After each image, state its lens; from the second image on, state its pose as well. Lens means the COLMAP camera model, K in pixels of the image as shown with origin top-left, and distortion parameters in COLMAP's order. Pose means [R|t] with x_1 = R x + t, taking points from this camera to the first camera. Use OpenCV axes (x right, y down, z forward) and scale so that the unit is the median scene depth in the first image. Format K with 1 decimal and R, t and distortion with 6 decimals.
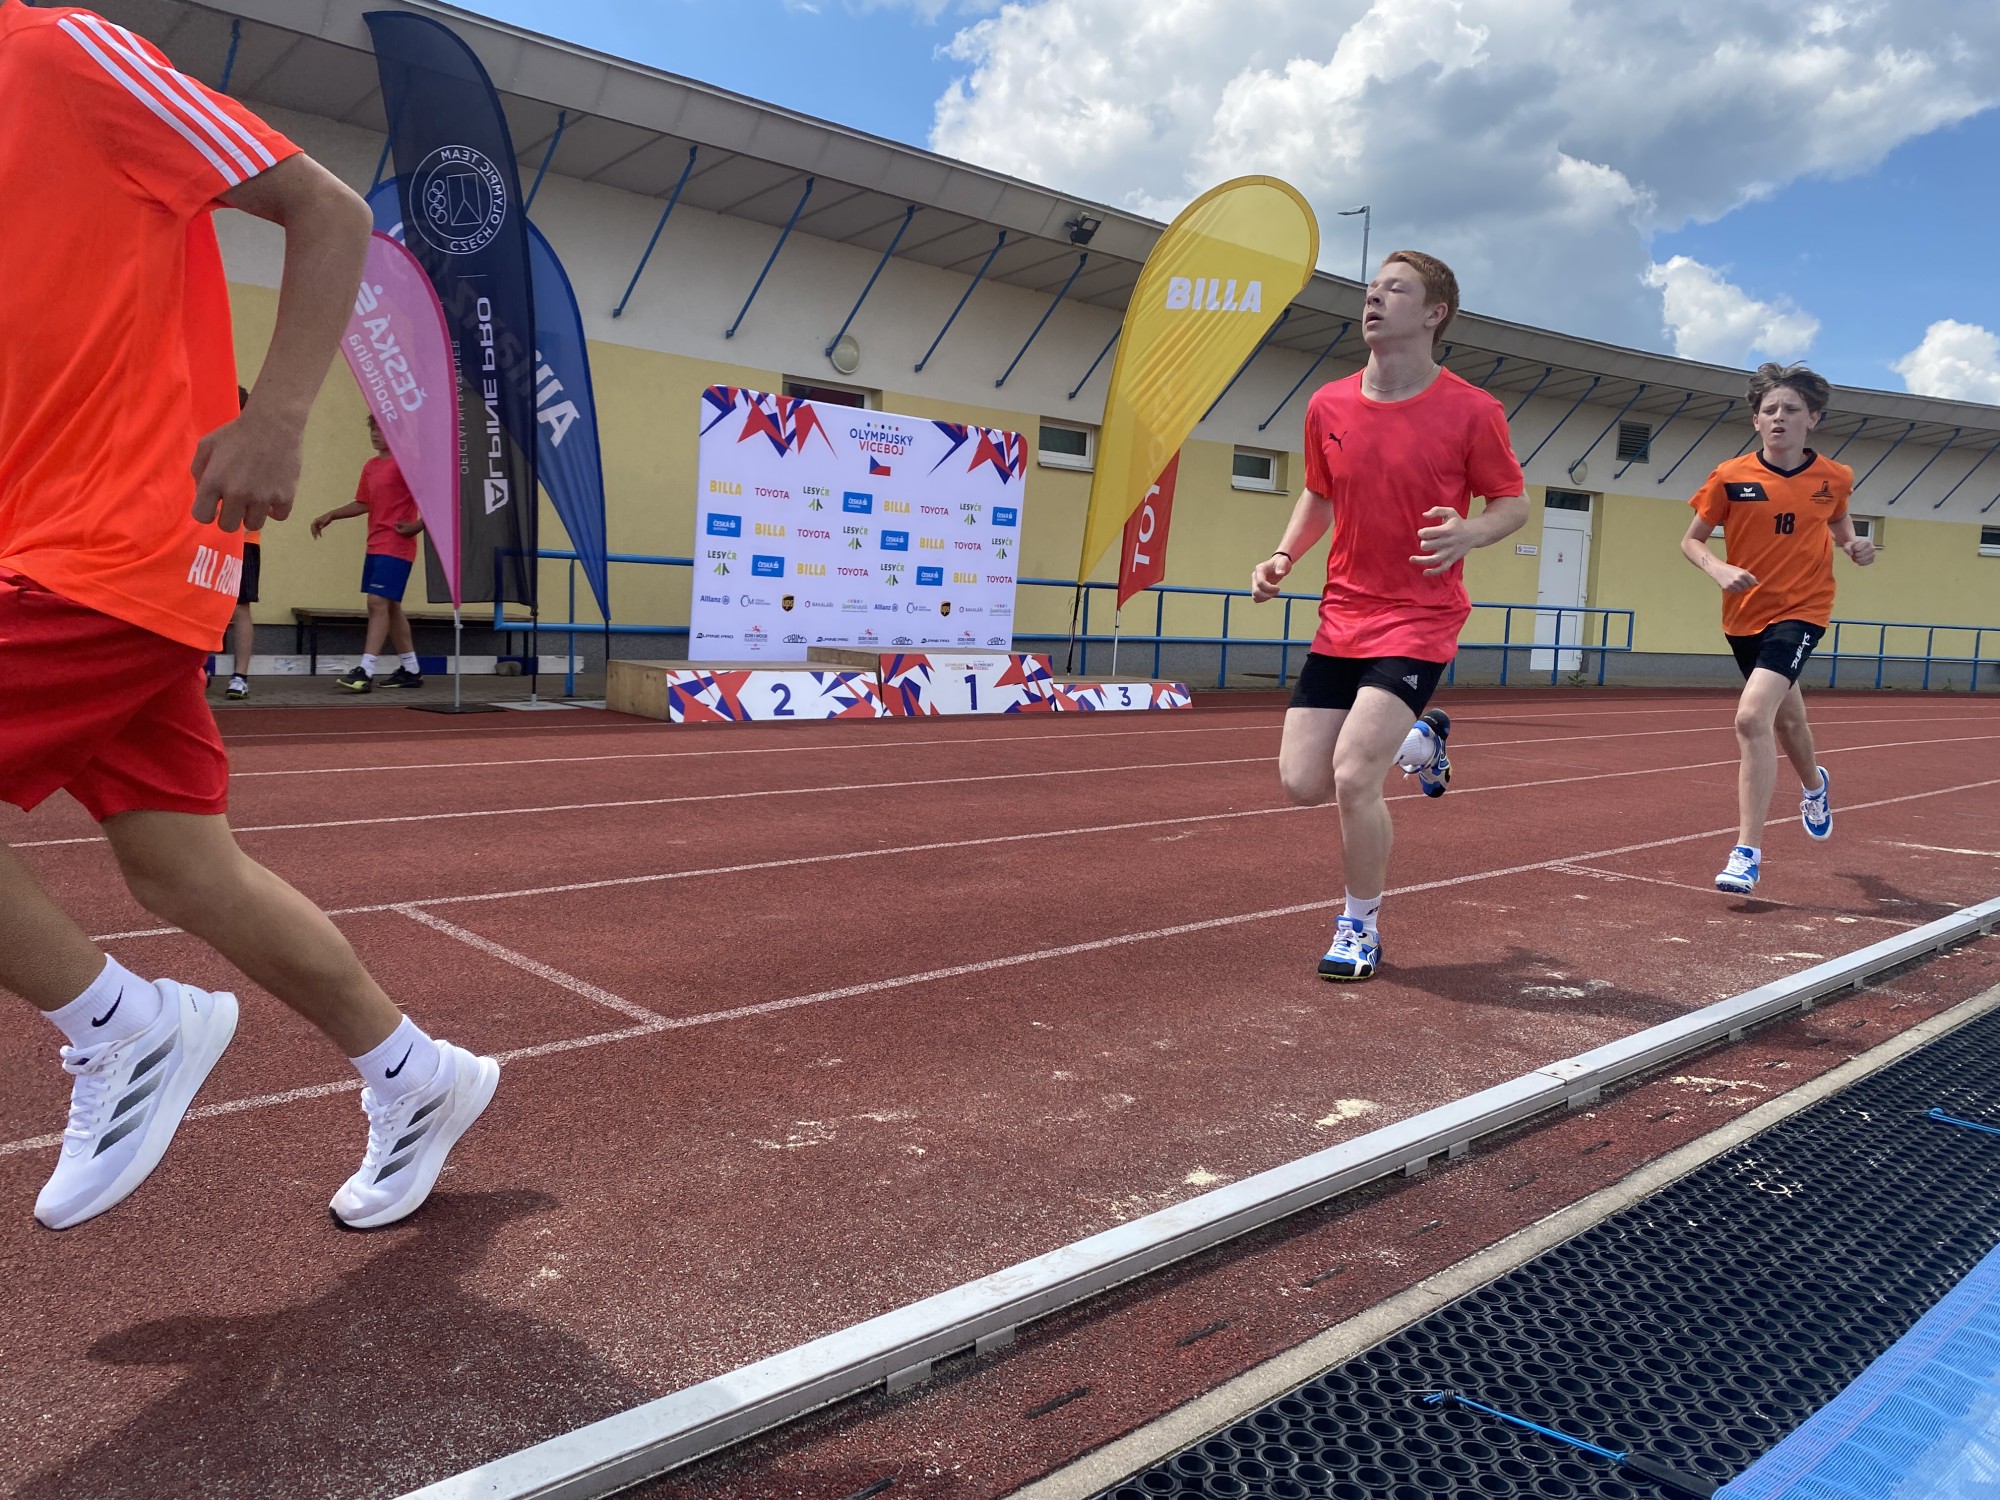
lens RADIAL K [[1522.1, 0, 982.0], [0, 1522.1, 761.4], [0, 0, 1]] dist [0.018098, -0.017289]
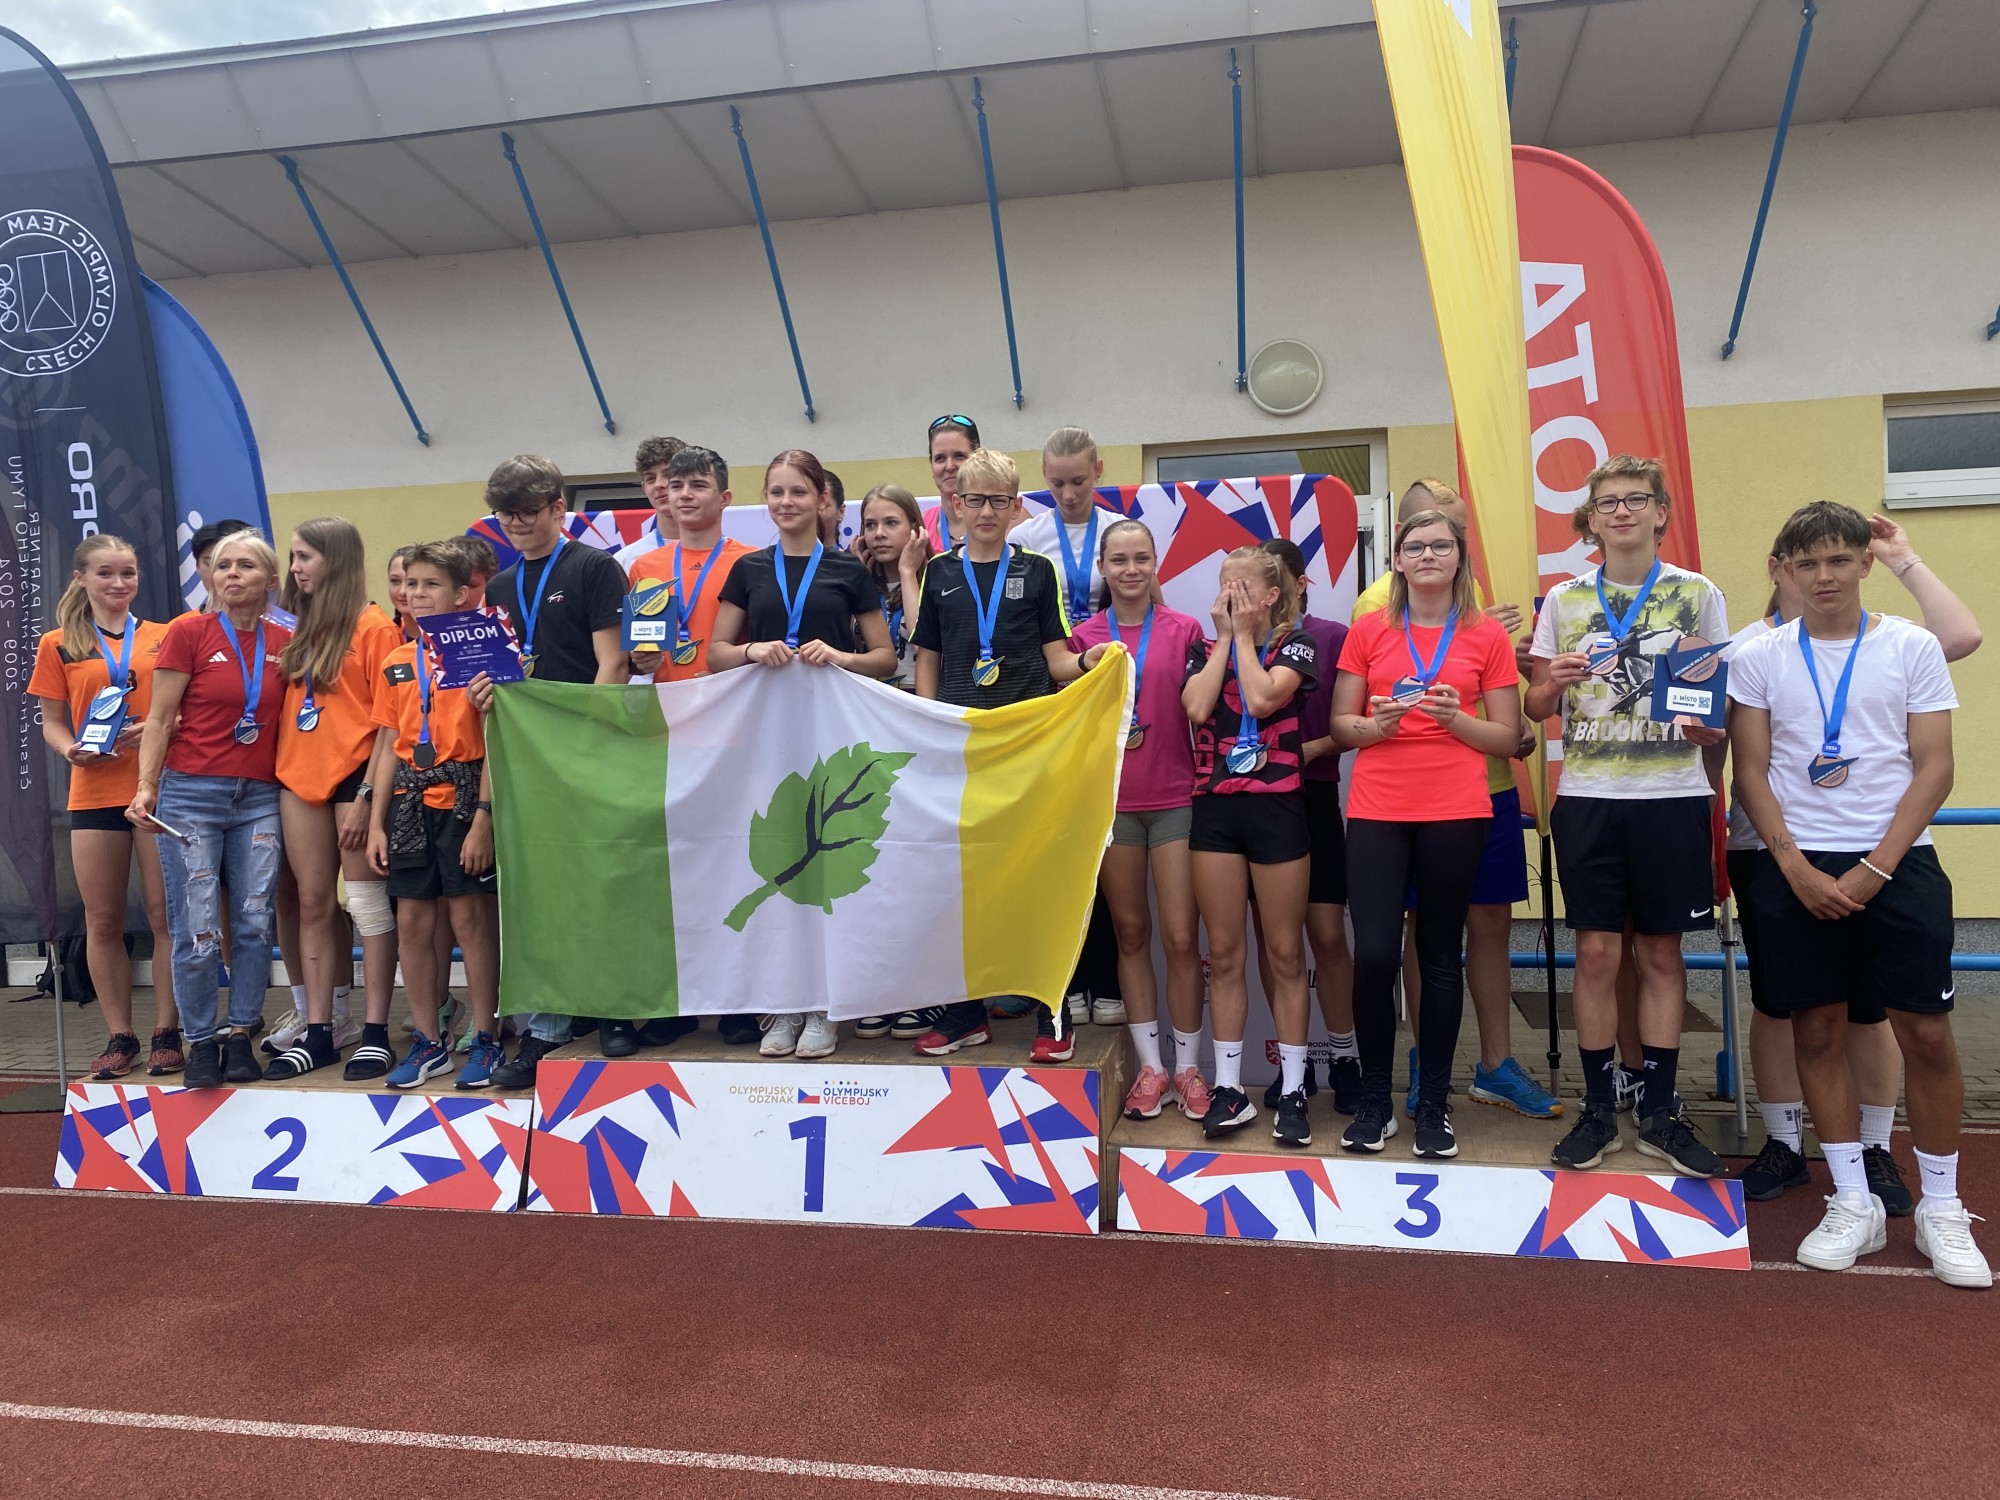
lens RADIAL K [[1522.1, 0, 969.6], [0, 1522.1, 744.8], [0, 0, 1]] dist [0.018098, -0.017289]
pose [[0.569591, -0.043721, -0.820765, 0.358880], [-0.037952, 0.996120, -0.079400, -0.127671], [0.821052, 0.076375, 0.565721, 0.828710]]
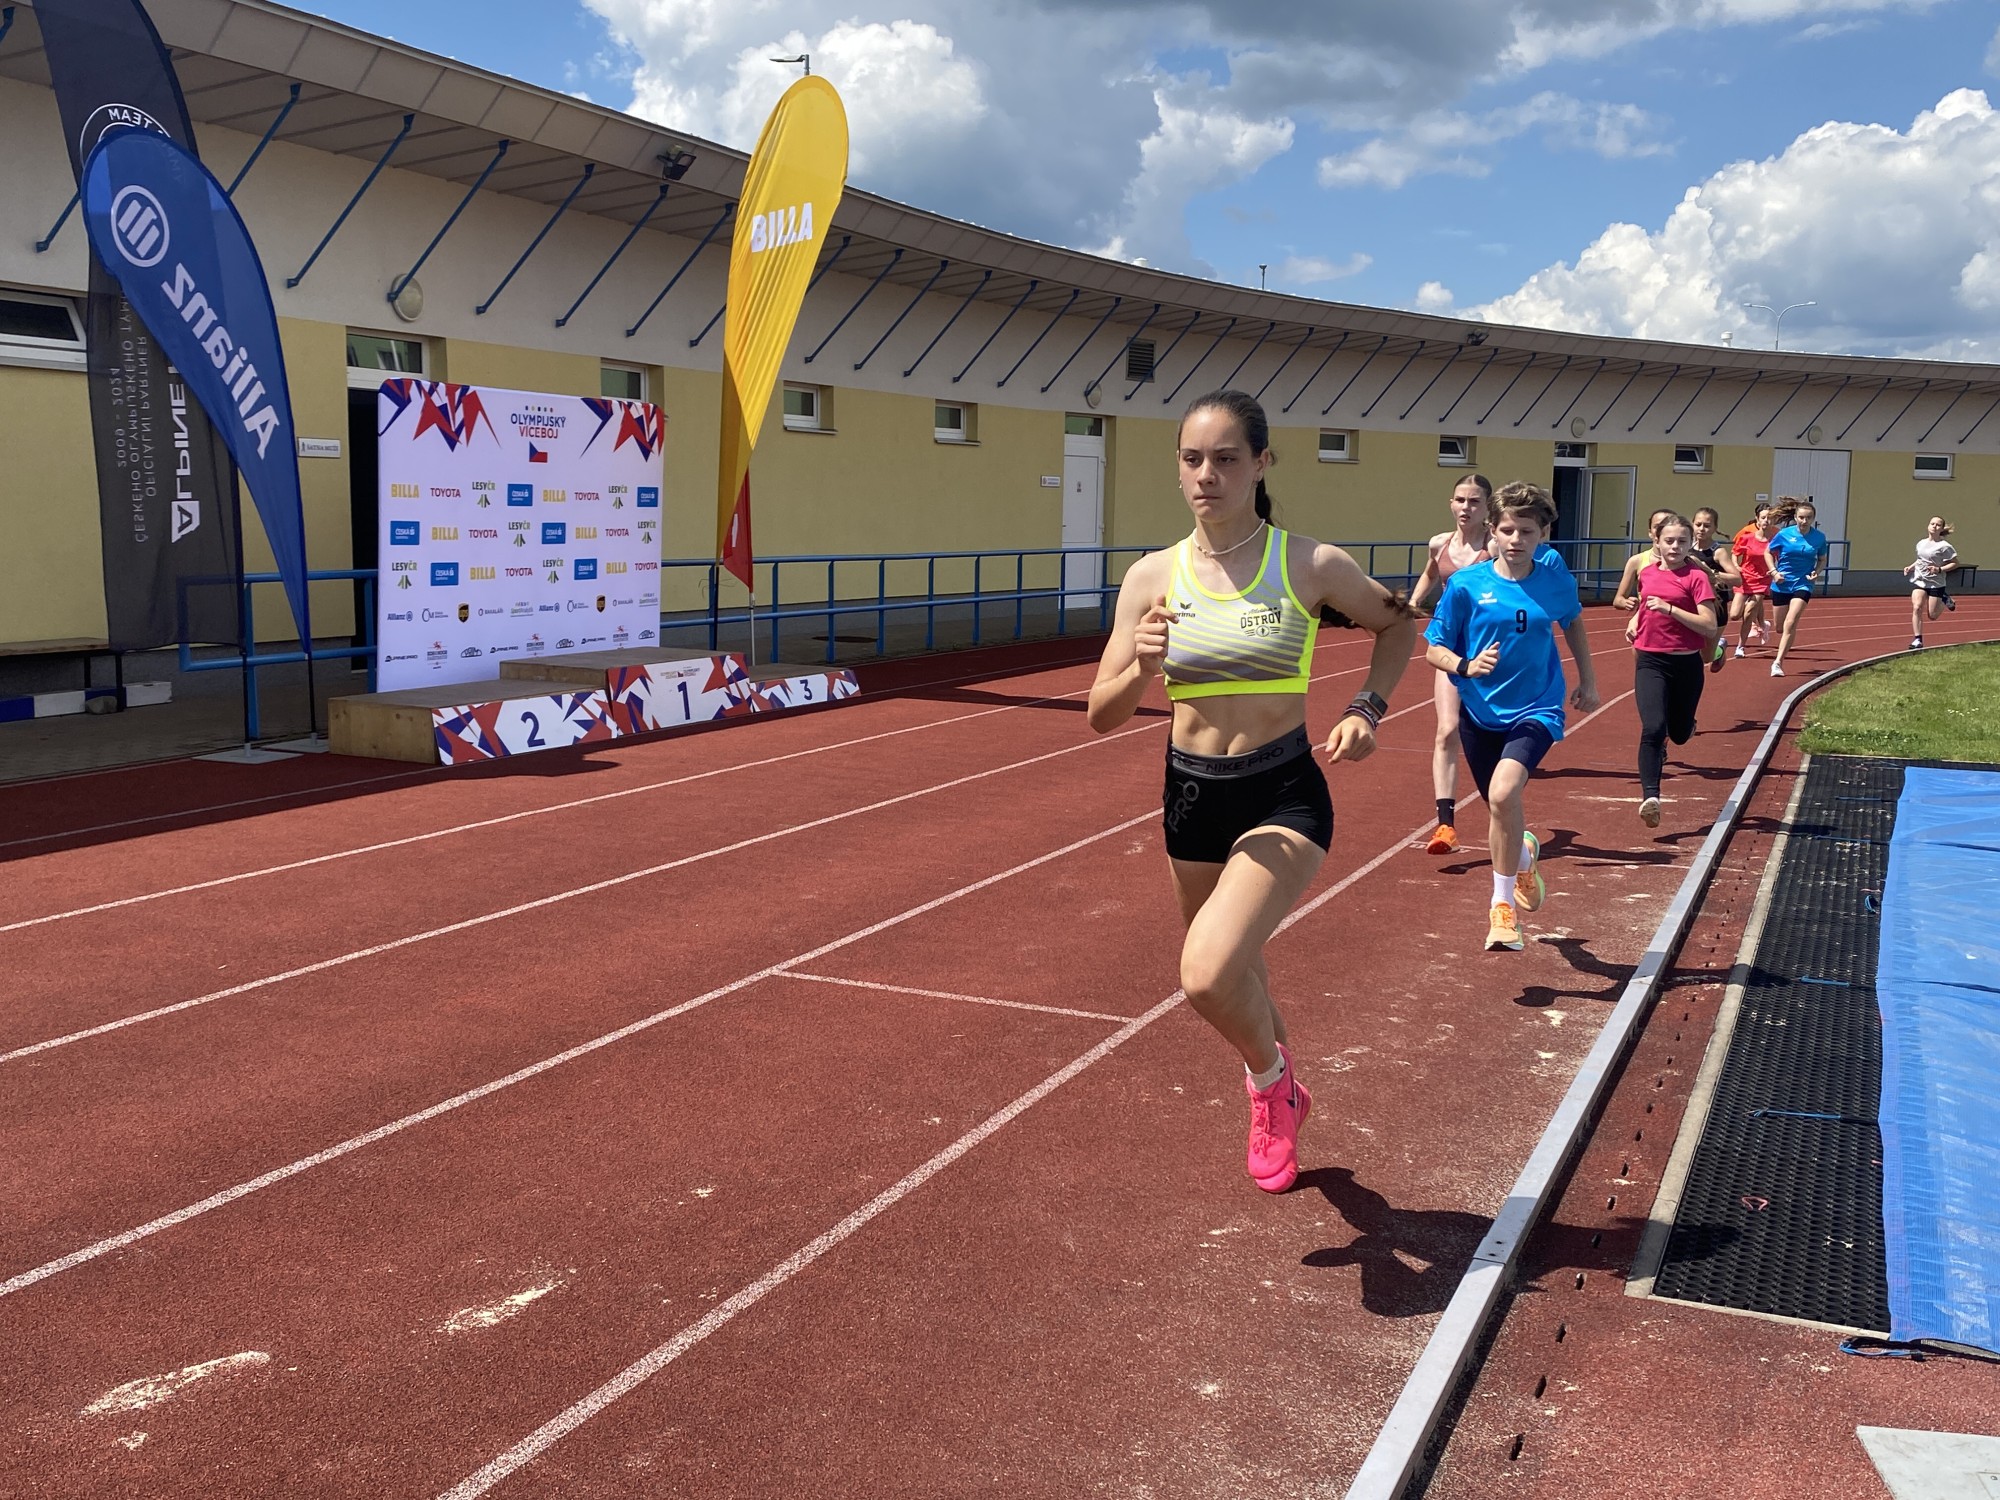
lens RADIAL K [[1994.4, 0, 1029.0], [0, 1994.4, 790.7], [0, 0, 1]] dist [0.027511, 0.000000]
pose [[0.912667, -0.083867, 0.400007, -0.319057], [0.064166, 0.995985, 0.062419, -0.055174], [-0.403636, -0.031300, 0.914384, -0.220922]]
